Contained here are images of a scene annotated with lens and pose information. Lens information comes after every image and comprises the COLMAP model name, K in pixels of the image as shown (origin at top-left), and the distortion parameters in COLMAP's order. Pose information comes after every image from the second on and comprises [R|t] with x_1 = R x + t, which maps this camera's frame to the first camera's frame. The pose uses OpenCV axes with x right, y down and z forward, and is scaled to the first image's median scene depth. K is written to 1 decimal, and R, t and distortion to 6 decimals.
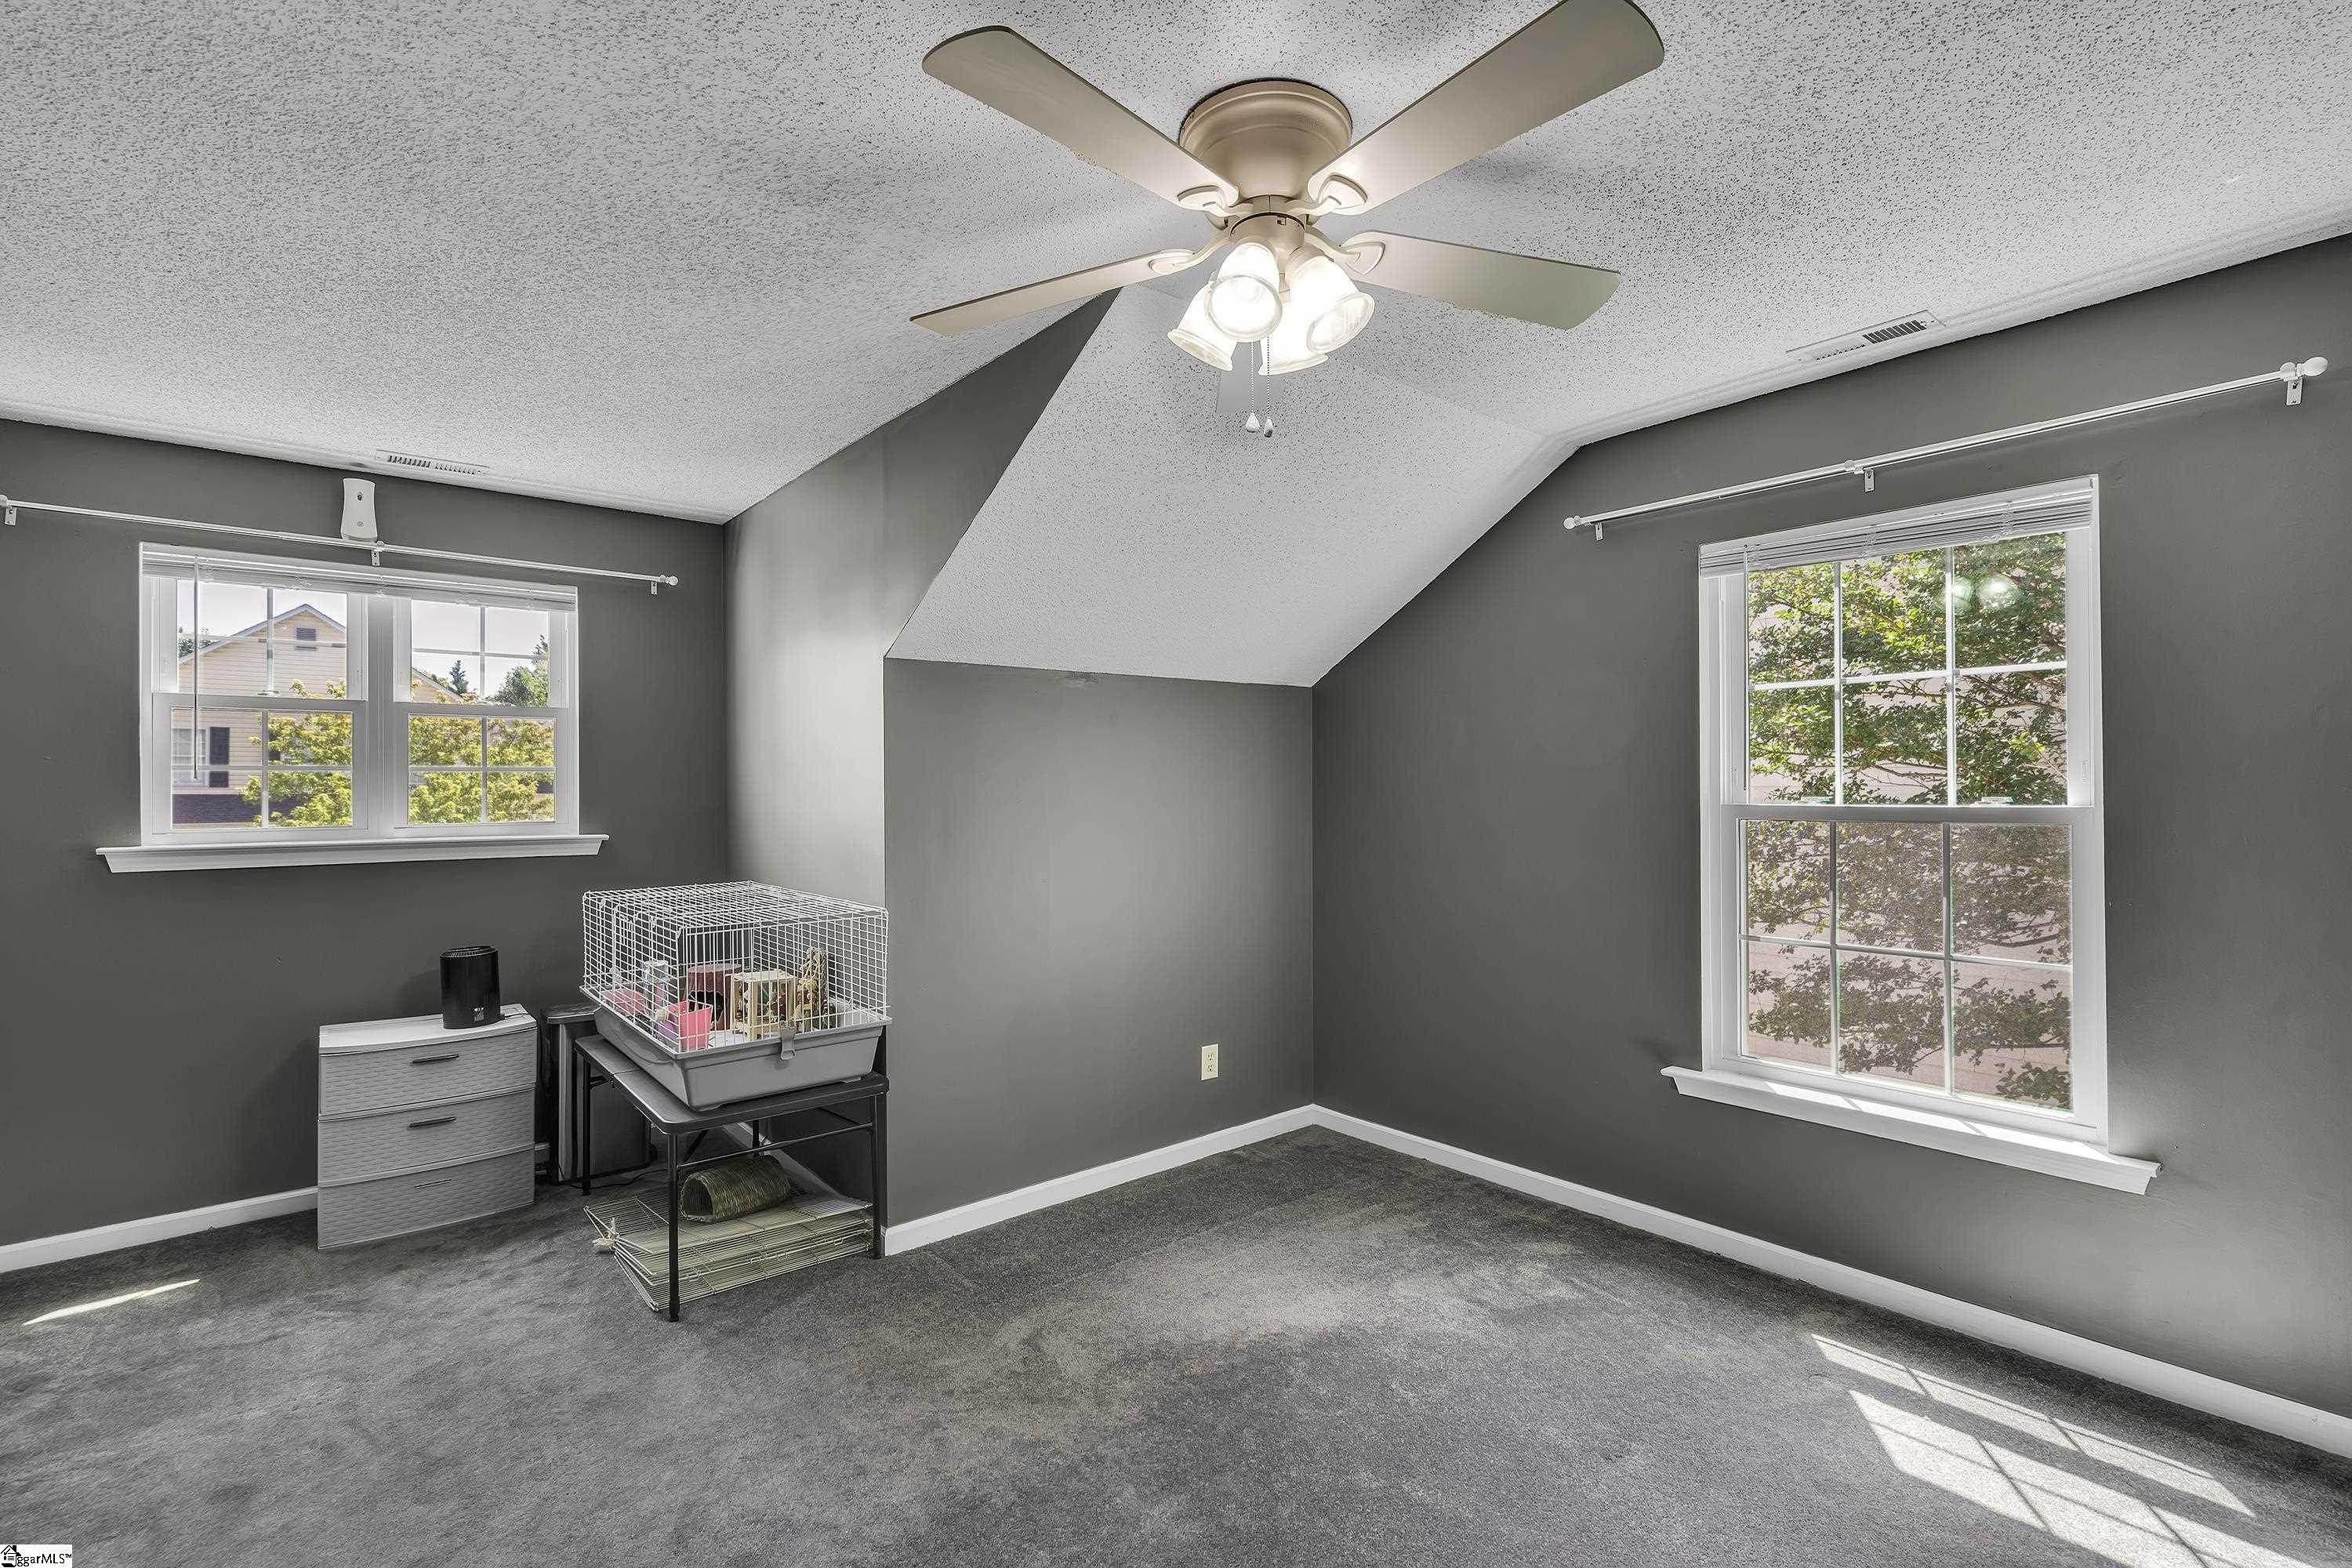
lens RADIAL K [[1062.7, 0, 1166.8], [0, 1062.7, 784.6], [0, 0, 1]] dist [0.000712, 0.000474]
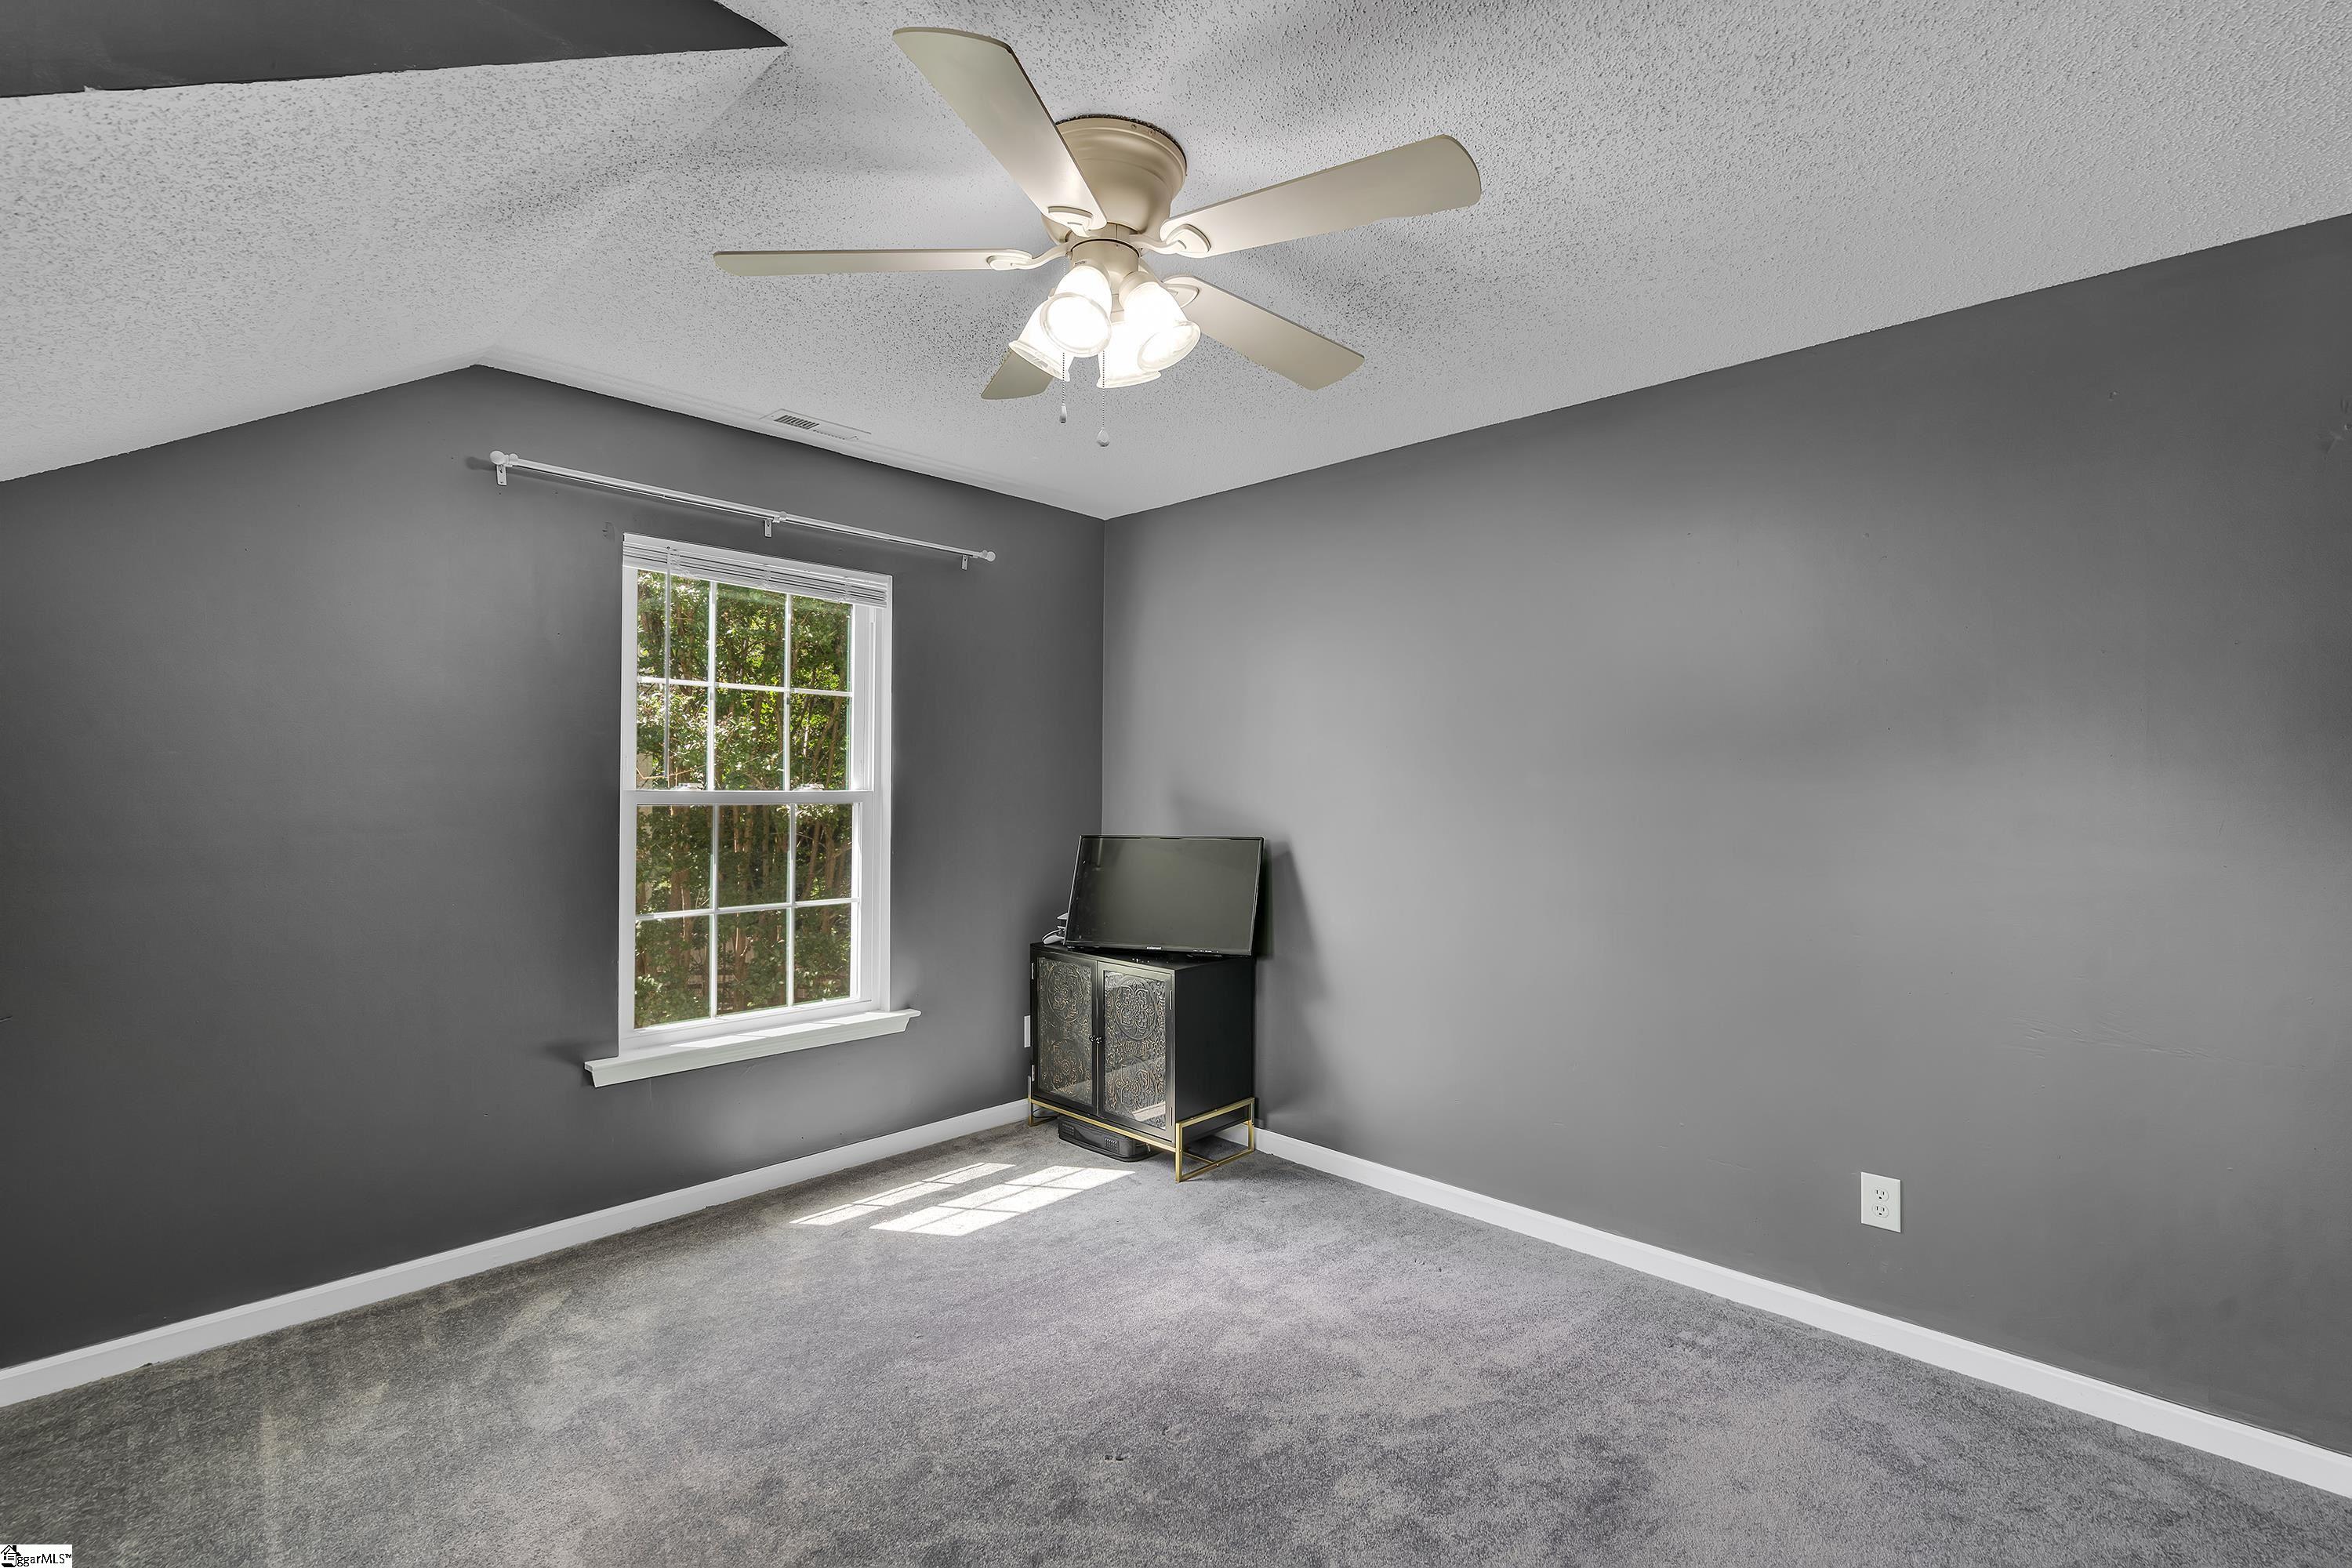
lens RADIAL K [[1062.7, 0, 1177.1], [0, 1062.7, 789.4], [0, 0, 1]] dist [0.000712, 0.000474]
pose [[-0.120642, -0.006195, 0.992677, -0.630986], [-0.016032, 0.999862, 0.004291, 0.004415], [-0.992567, -0.015397, -0.120725, 0.679752]]
